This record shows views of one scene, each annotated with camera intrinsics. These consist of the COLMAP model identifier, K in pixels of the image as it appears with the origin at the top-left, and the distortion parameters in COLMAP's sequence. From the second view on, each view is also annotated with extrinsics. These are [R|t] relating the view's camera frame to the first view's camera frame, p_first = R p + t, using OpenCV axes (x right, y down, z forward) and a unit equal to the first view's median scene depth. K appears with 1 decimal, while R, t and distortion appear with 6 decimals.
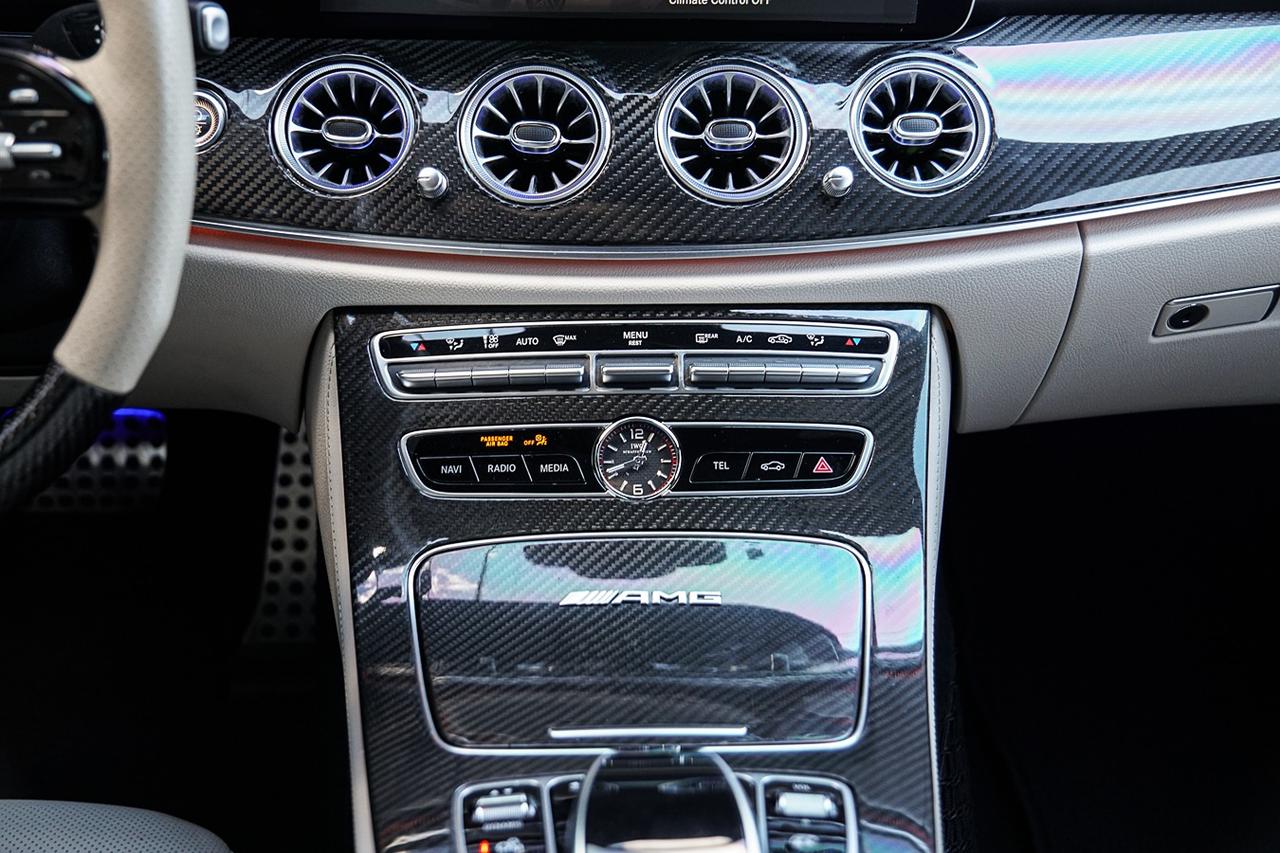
lens RADIAL K [[1846.2, 0, 638.1], [0, 1846.2, 389.3], [0, 0, 1]] dist [0.103811, 0.440660]
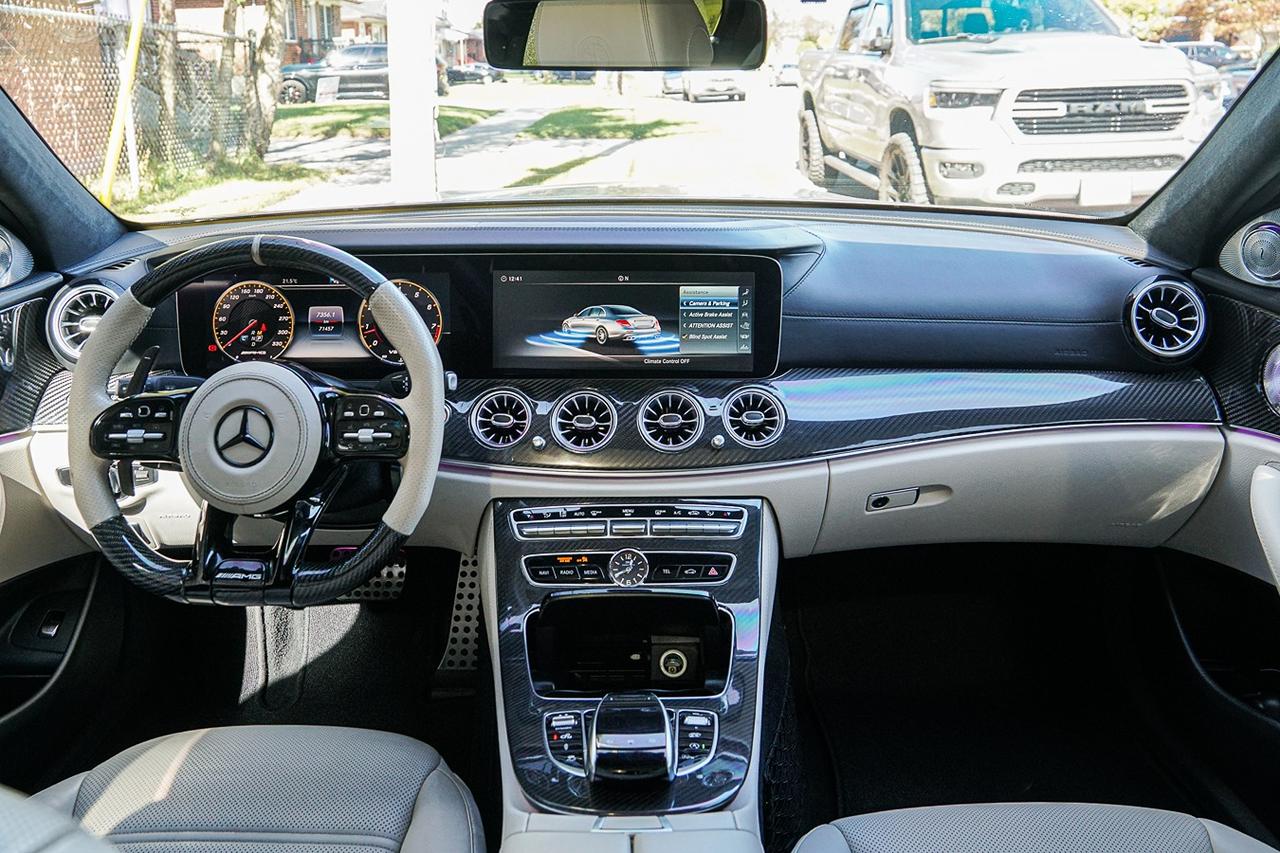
lens RADIAL K [[1075.5, 0, 638.1], [0, 1075.5, 256.7], [0, 0, 1]] dist [-0.073220, 0.009692]
pose [[0.999788, -0.004615, -0.020085, 0.037598], [-0.000767, 0.965589, -0.260073, 0.010171], [0.020594, 0.260034, 0.965380, -0.320799]]
